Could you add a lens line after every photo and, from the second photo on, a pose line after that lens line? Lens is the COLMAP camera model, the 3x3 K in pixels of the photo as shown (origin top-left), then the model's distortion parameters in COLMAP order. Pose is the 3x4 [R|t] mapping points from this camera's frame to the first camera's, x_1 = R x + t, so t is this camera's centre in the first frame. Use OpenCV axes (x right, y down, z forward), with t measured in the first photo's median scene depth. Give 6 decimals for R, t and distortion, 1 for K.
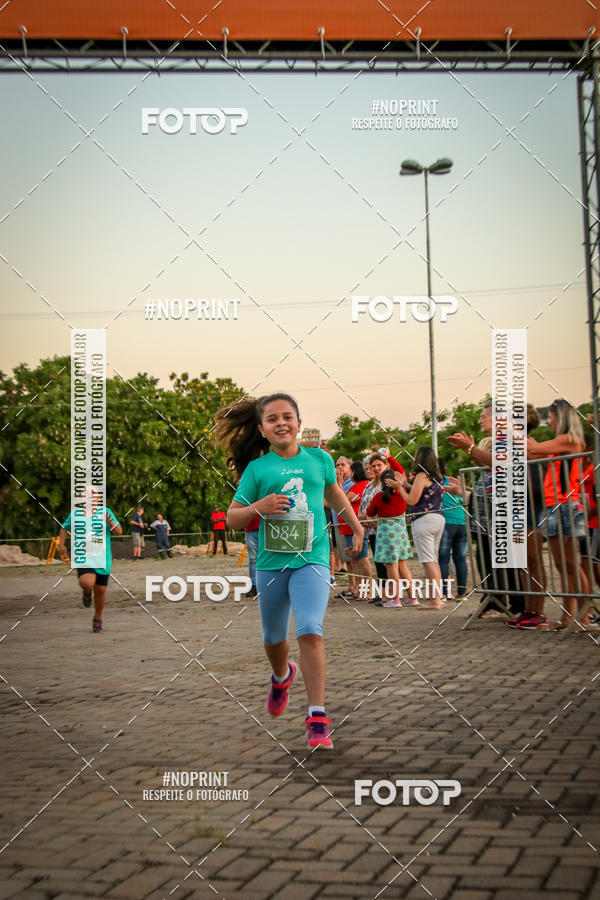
lens RADIAL K [[4930.6, 0, 271.7], [0, 4930.6, 433.2], [0, 0, 1]] dist [2.423656, 0.000000]
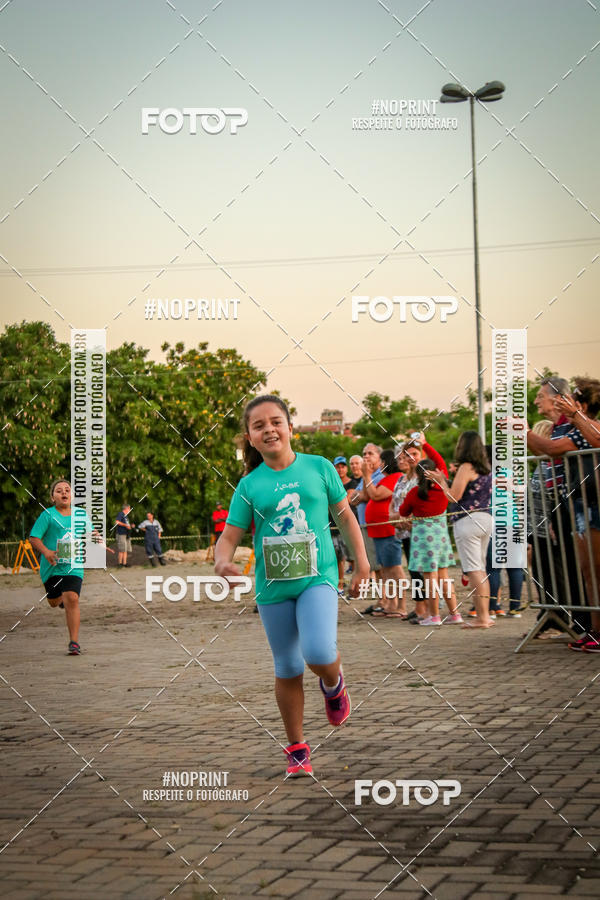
lens RADIAL K [[4930.6, 0, 265.5], [0, 4930.6, 434.3], [0, 0, 1]] dist [2.423656, 0.000000]
pose [[0.999999, 0.000230, -0.001220, -0.002213], [-0.000230, 1.000000, 0.000237, 0.002989], [0.001220, -0.000236, 0.999999, 0.170274]]
